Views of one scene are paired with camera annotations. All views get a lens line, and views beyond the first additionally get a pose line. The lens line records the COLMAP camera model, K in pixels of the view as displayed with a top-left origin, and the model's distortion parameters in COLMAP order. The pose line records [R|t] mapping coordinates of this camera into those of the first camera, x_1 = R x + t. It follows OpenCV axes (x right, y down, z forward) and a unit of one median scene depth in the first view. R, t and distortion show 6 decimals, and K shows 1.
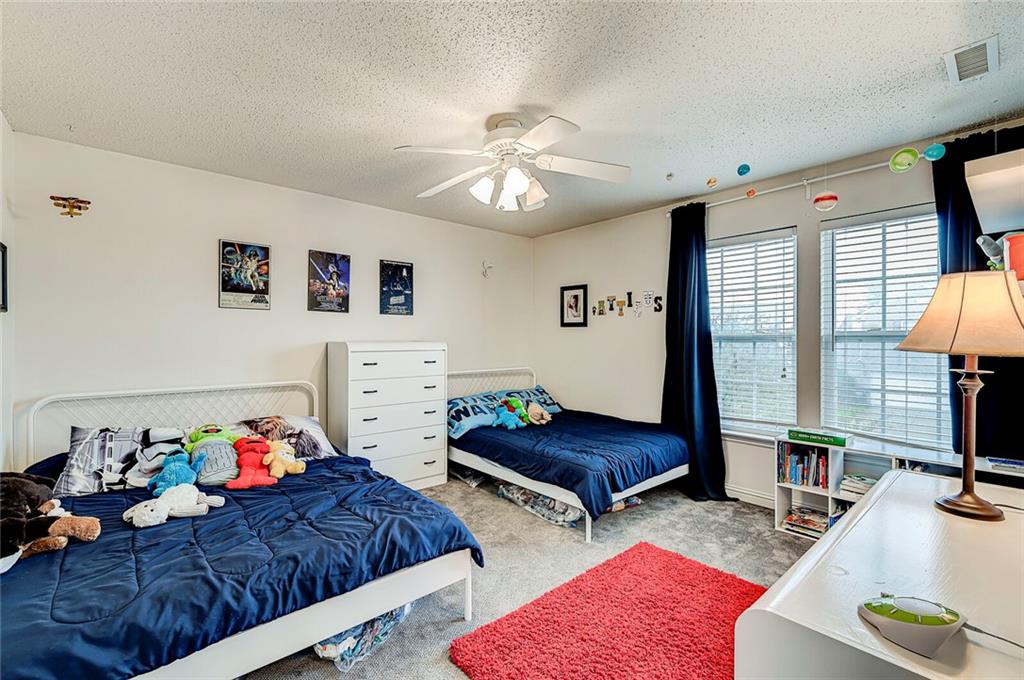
lens RADIAL K [[443.7, 0, 512.9], [0, 443.7, 342.4], [0, 0, 1]] dist [-0.003669, -0.000105]
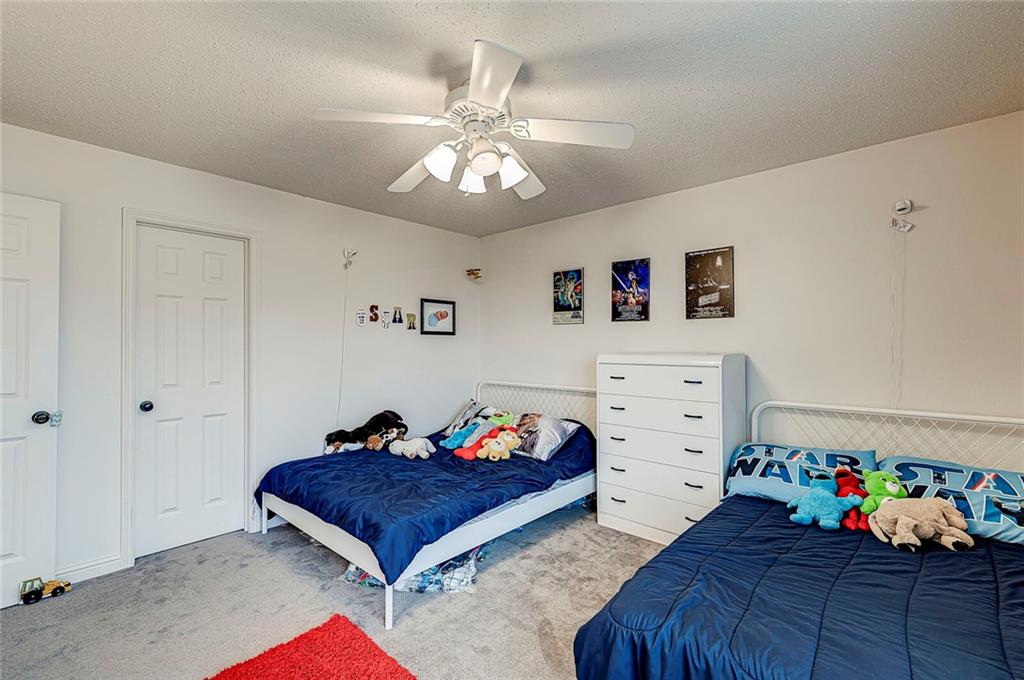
lens RADIAL K [[443.7, 0, 512.9], [0, 443.7, 342.4], [0, 0, 1]] dist [-0.003669, -0.000105]
pose [[0.100283, 0.006542, -0.994937, 0.545800], [0.004648, 0.999964, 0.007043, -0.031322], [0.994948, -0.005331, 0.100249, 0.666004]]
